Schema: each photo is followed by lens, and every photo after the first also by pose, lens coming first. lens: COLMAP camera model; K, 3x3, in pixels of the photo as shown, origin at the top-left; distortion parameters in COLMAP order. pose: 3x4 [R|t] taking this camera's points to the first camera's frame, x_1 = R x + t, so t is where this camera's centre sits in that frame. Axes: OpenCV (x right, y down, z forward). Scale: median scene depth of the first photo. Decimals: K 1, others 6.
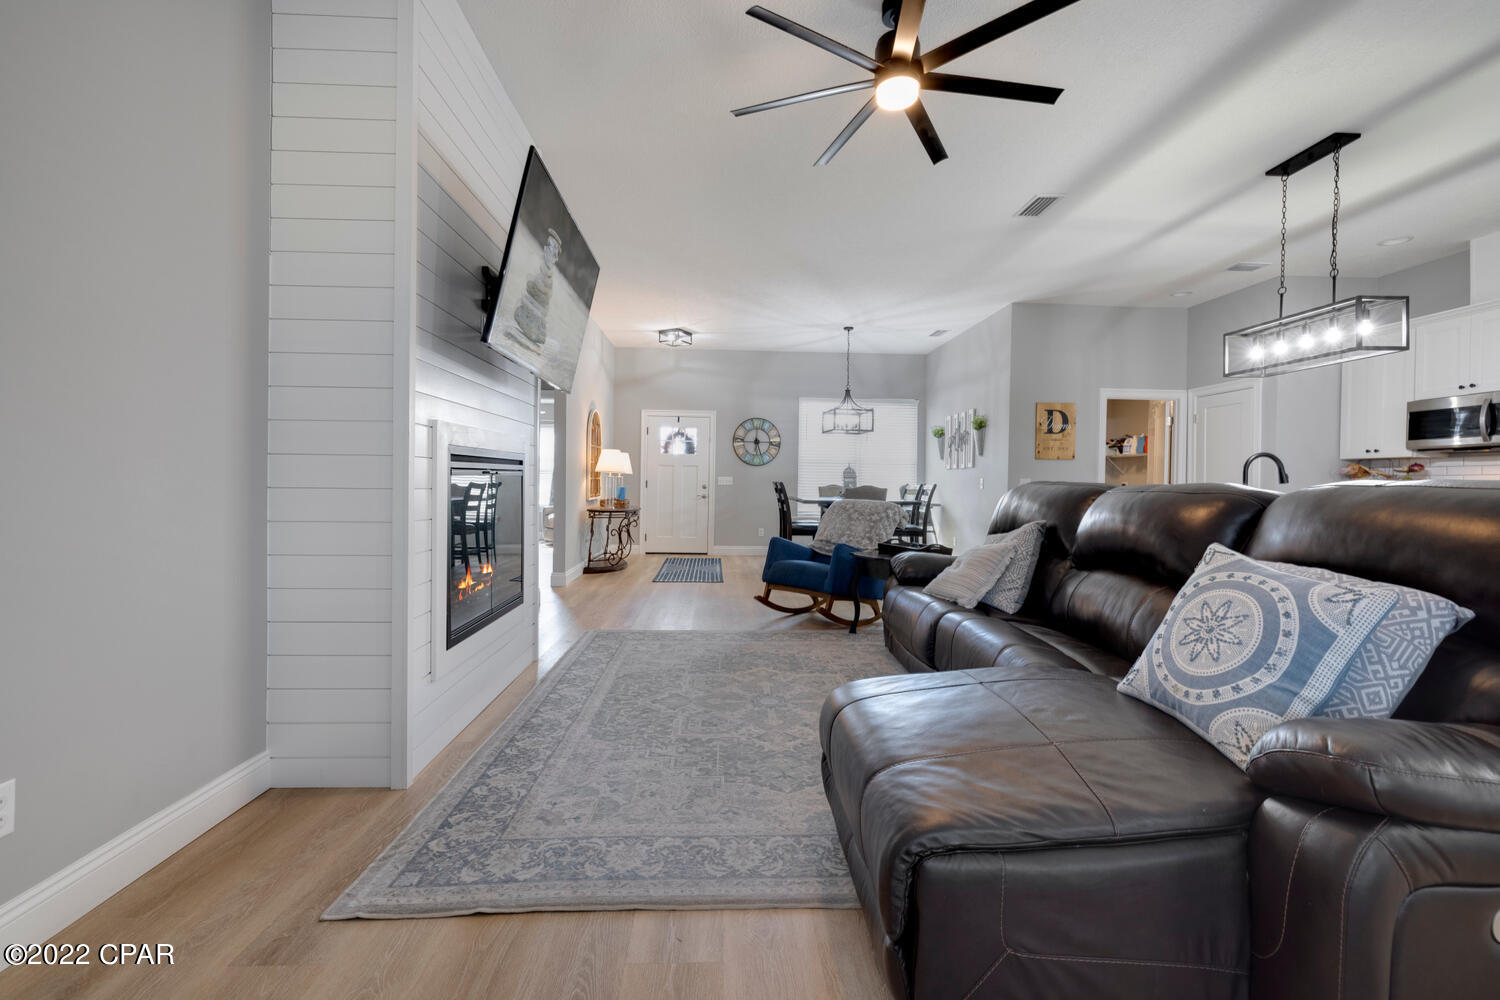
lens RADIAL K [[638.6, 0, 741.5], [0, 638.6, 483.5], [0, 0, 1]] dist [-0.001340, -0.000431]
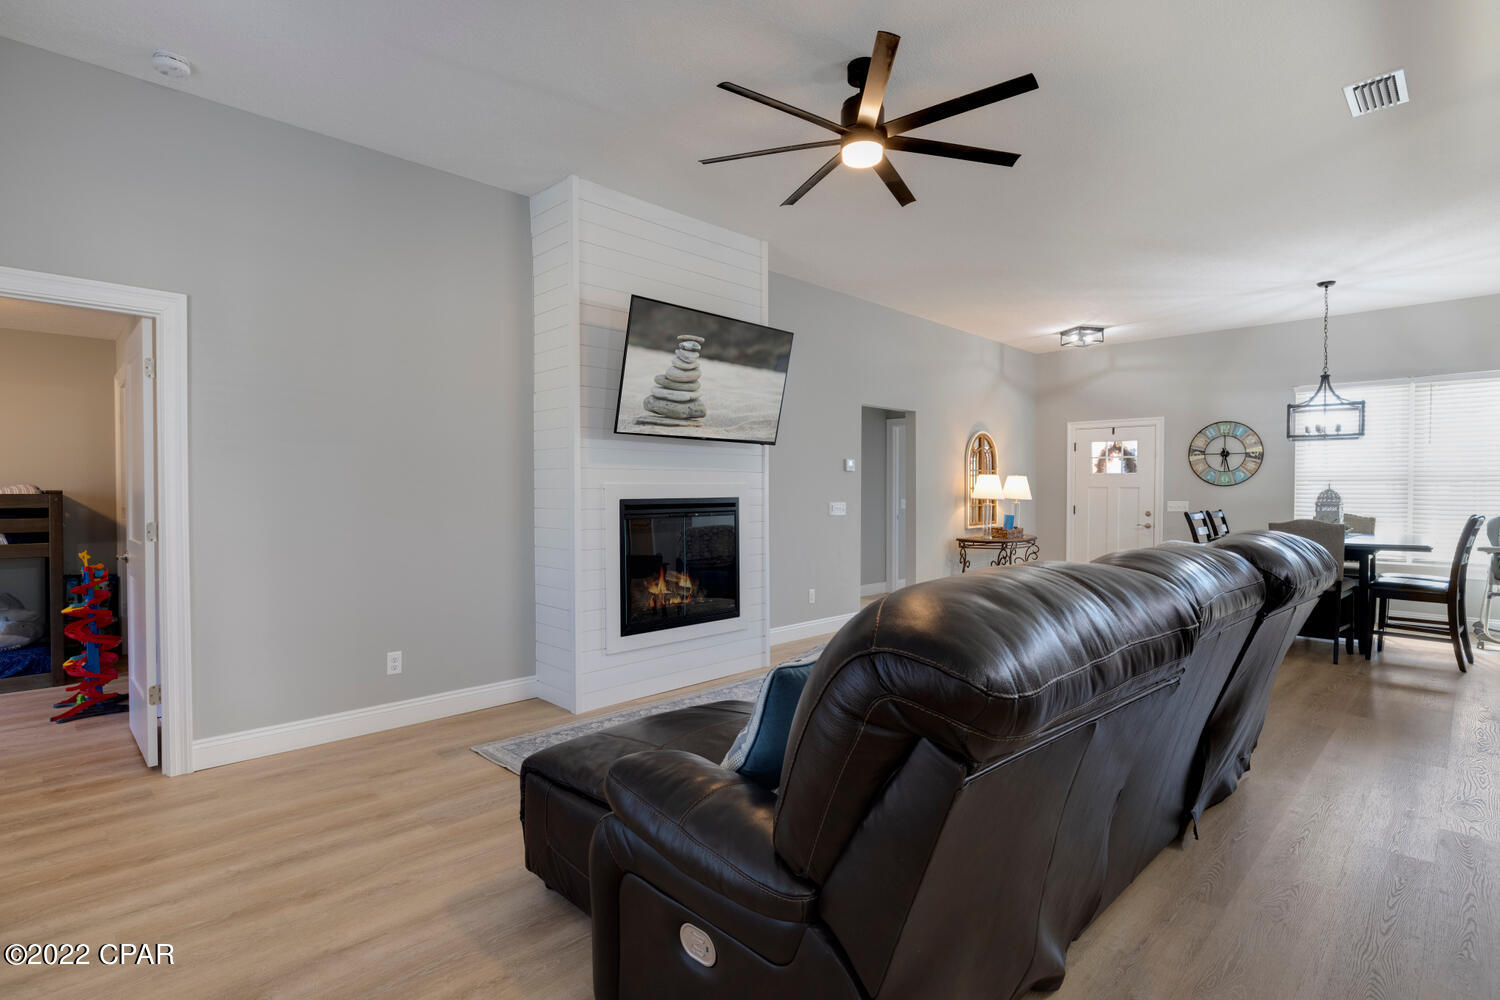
lens RADIAL K [[738.7, 0, 742.8], [0, 738.7, 501.8], [0, 0, 1]] dist [-0.003777, -0.000191]
pose [[0.664177, 0.000189, -0.747575, 0.339818], [0.006156, 0.999965, 0.005722, -0.020824], [0.747550, -0.008403, 0.664152, 0.021919]]
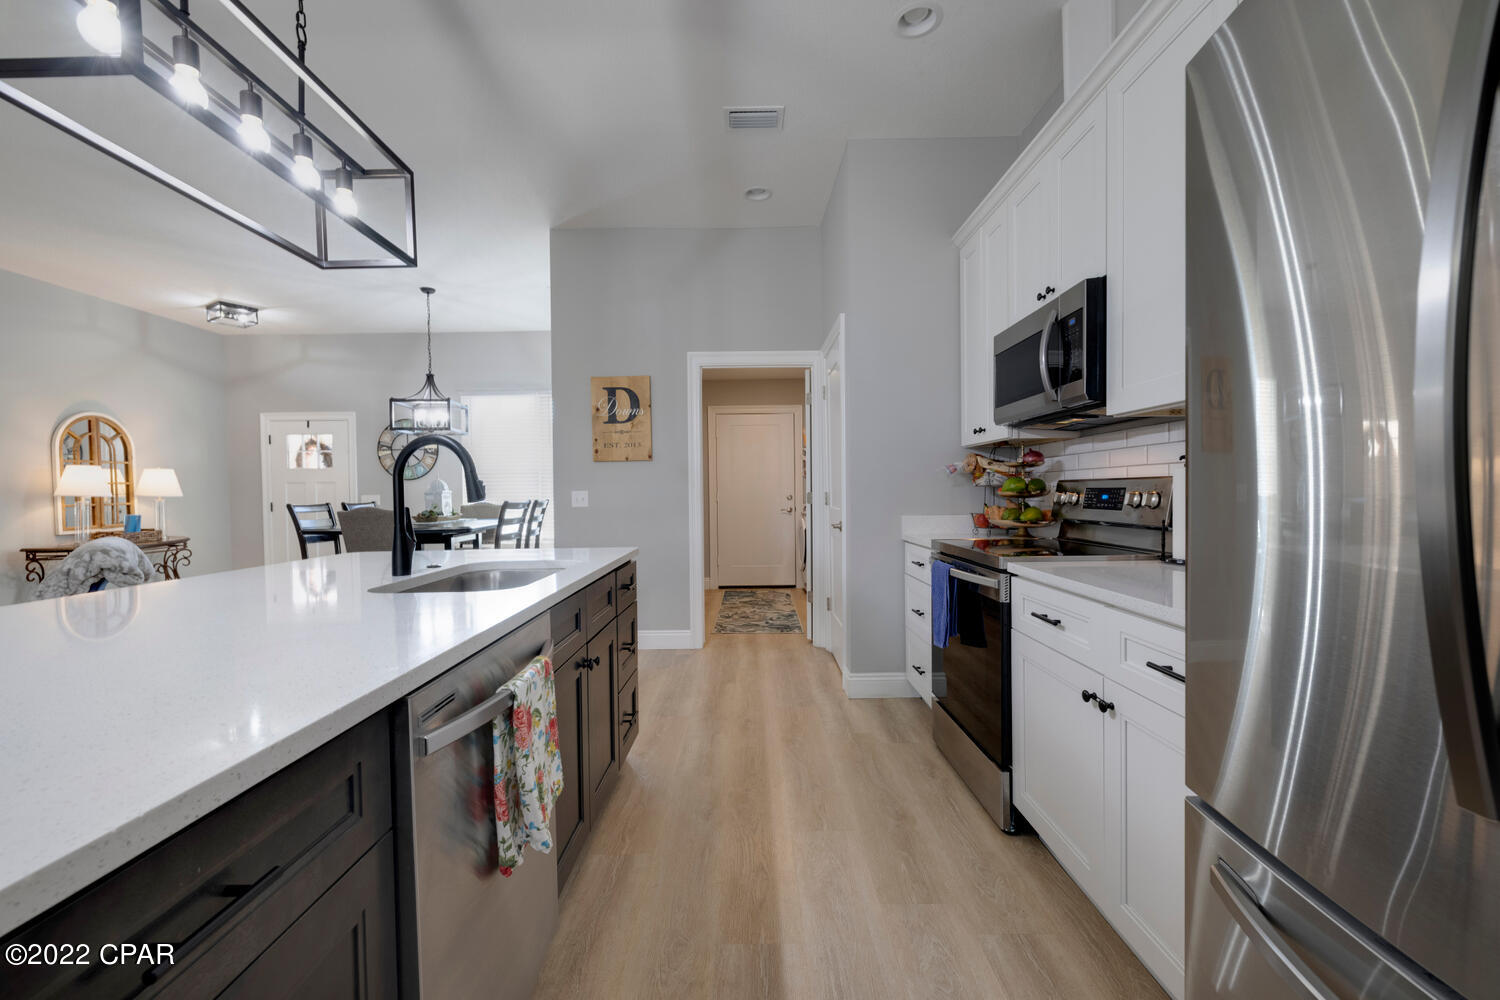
lens RADIAL K [[605.2, 0, 766.1], [0, 605.2, 500.7], [0, 0, 1]] dist [-0.003604, -0.000863]
pose [[0.998921, -0.026831, -0.037910, 0.574819], [0.027408, 0.999515, 0.014774, -0.001190], [0.037495, -0.015797, 0.999172, 0.317476]]
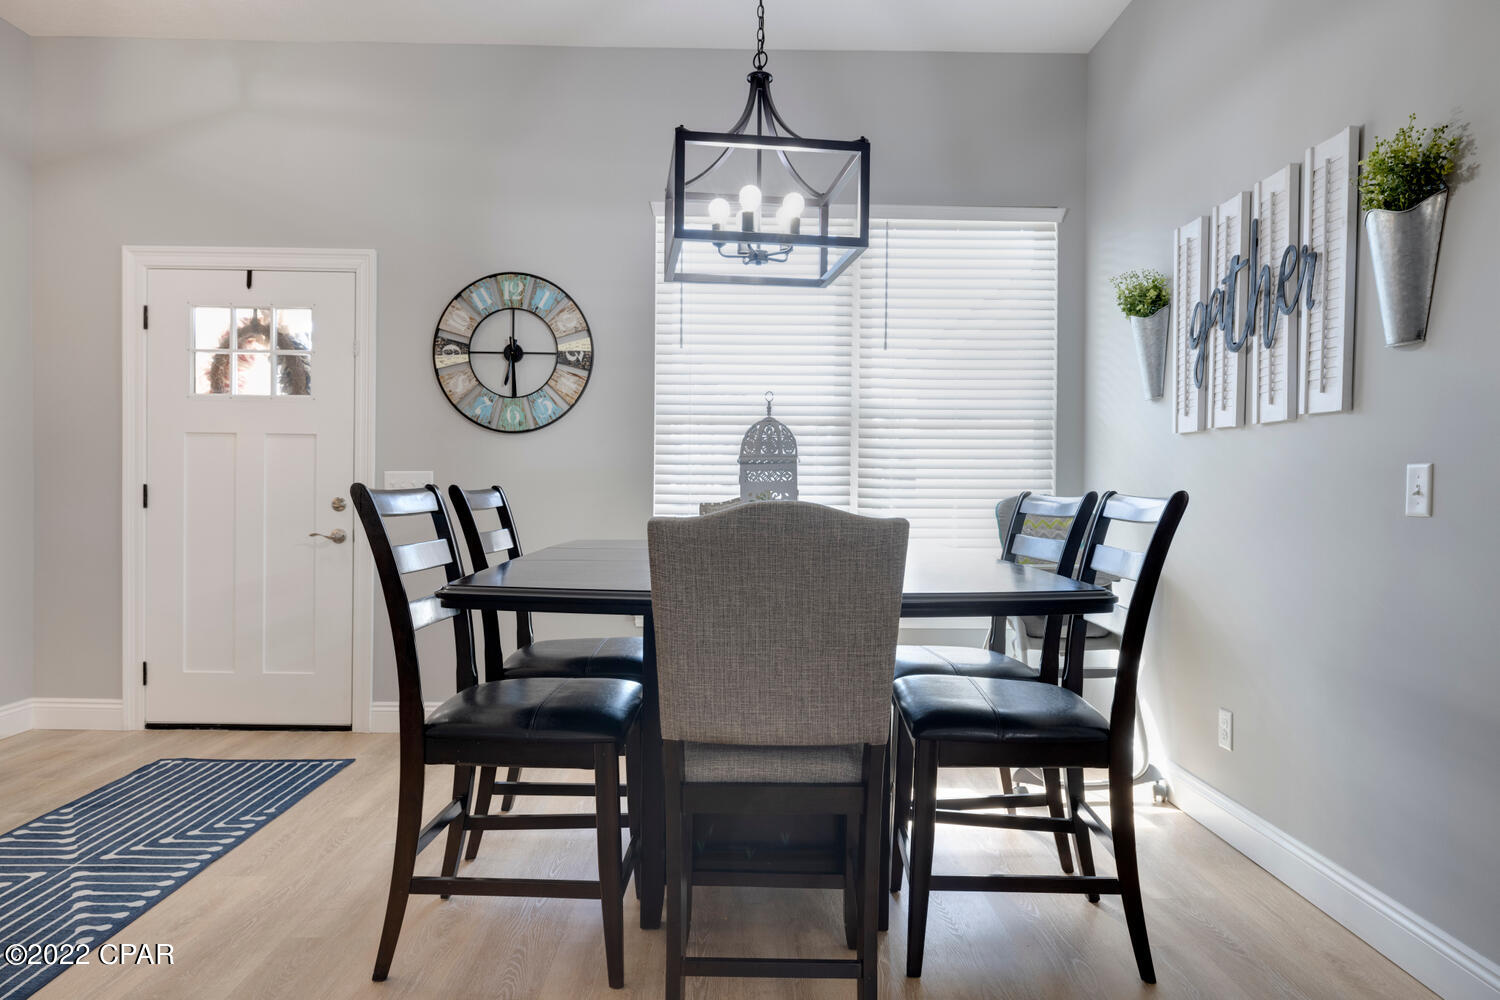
lens RADIAL K [[904.3, 0, 750.7], [0, 904.3, 501.1], [0, 0, 1]] dist [0.002441, -0.001341]
pose [[0.999550, -0.003964, -0.029727, 0.172016], [0.004251, 0.999945, 0.009602, 0.000600], [0.029687, -0.009724, 0.999512, 0.678862]]
